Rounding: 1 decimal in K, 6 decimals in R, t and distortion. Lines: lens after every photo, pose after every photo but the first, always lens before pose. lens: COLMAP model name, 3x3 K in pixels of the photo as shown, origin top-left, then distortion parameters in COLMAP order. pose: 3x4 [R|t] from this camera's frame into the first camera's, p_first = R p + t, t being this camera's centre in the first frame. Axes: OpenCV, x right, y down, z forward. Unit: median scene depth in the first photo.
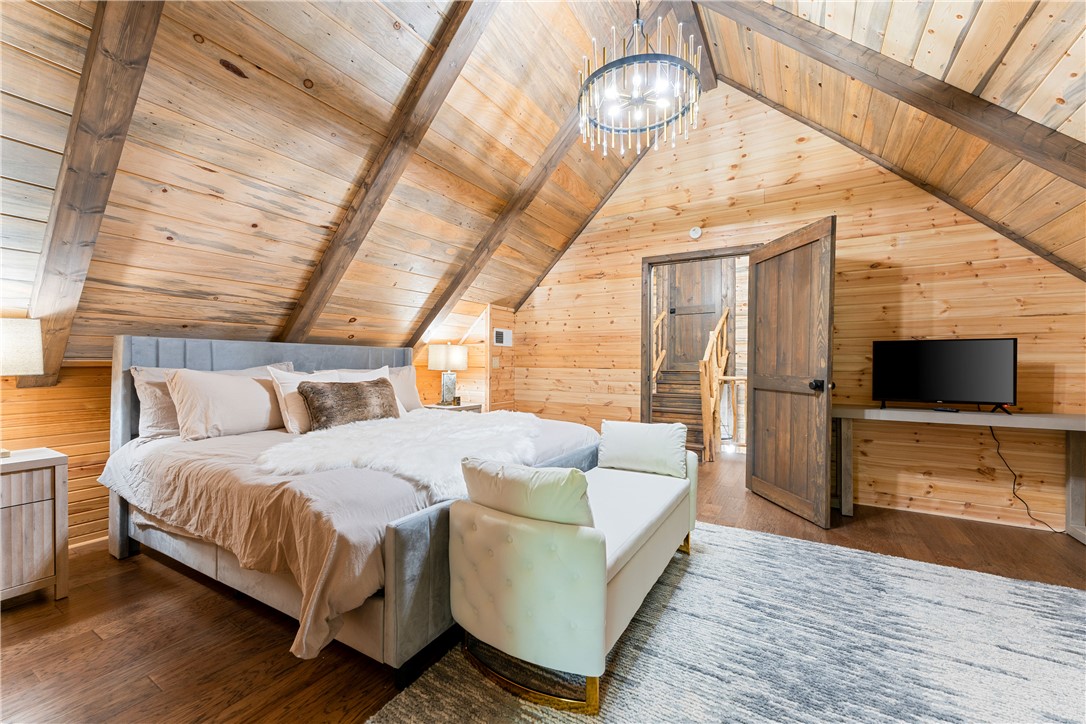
lens RADIAL K [[431.1, 0, 544.9], [0, 431.1, 367.0], [0, 0, 1]] dist [0.000167, -0.000190]
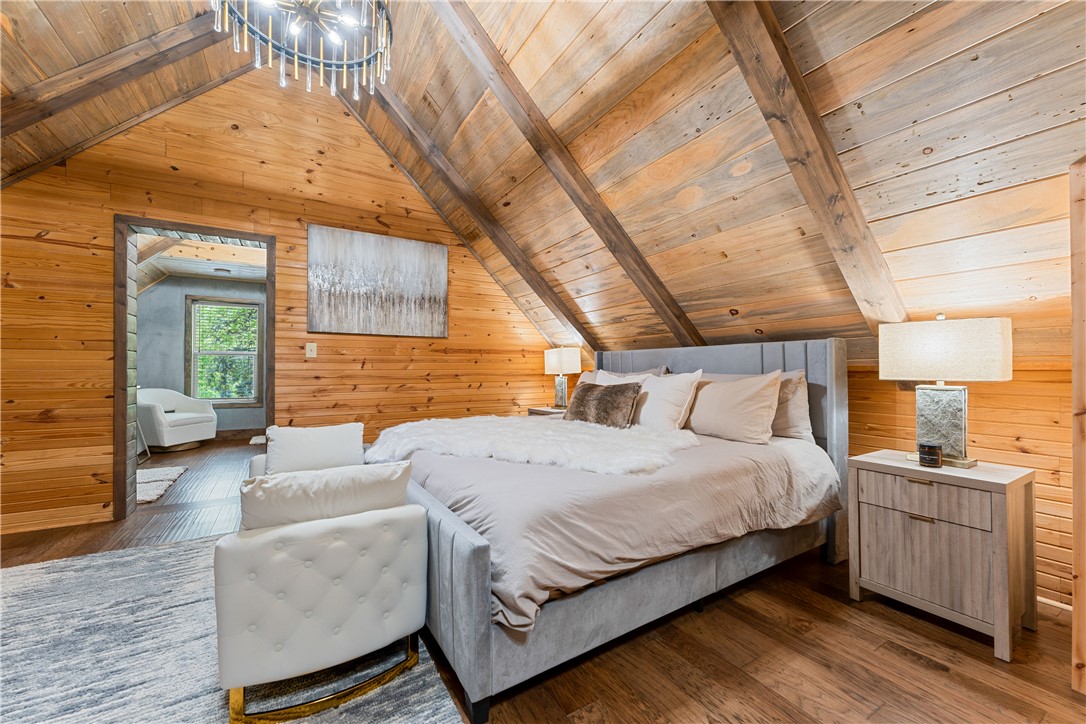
lens RADIAL K [[431.1, 0, 544.9], [0, 431.1, 367.0], [0, 0, 1]] dist [0.000167, -0.000190]
pose [[-0.473851, -0.008614, -0.880563, 0.754150], [-0.009092, 0.999947, -0.004889, -0.000665], [0.880558, 0.005690, -0.473904, 1.919497]]
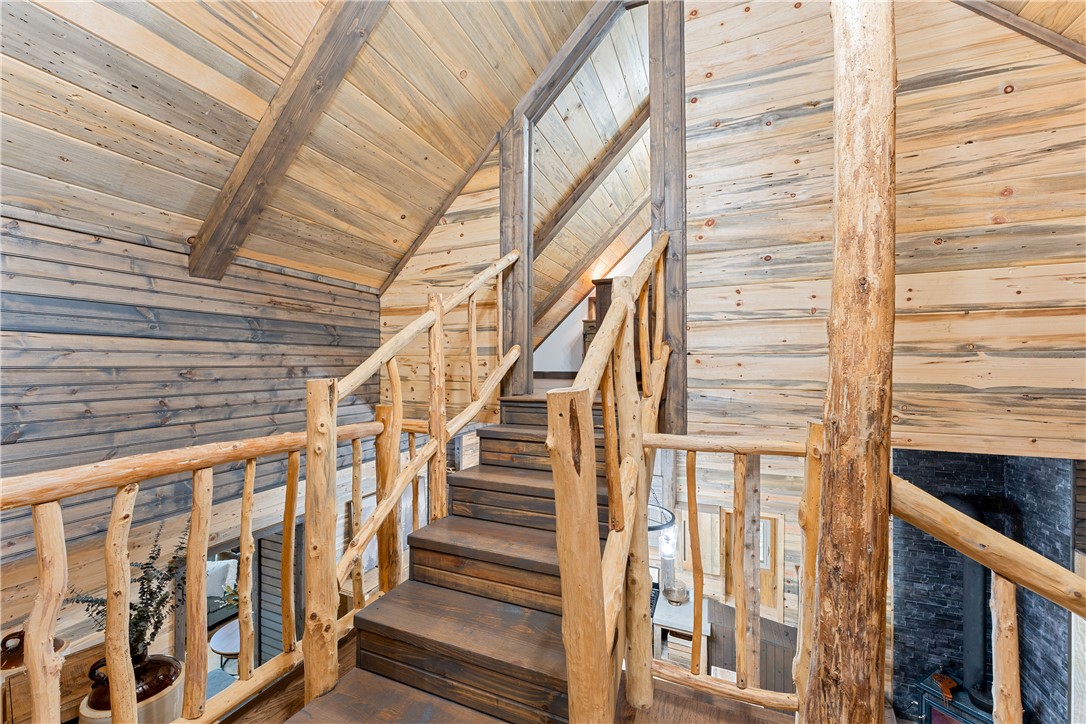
lens RADIAL K [[431.1, 0, 544.9], [0, 431.1, 367.0], [0, 0, 1]] dist [0.000167, -0.000190]
pose [[0.990498, -0.007828, 0.137302, 0.283817], [0.008628, 0.999949, -0.005226, -0.020626], [-0.137254, 0.006361, 0.990515, 0.684295]]
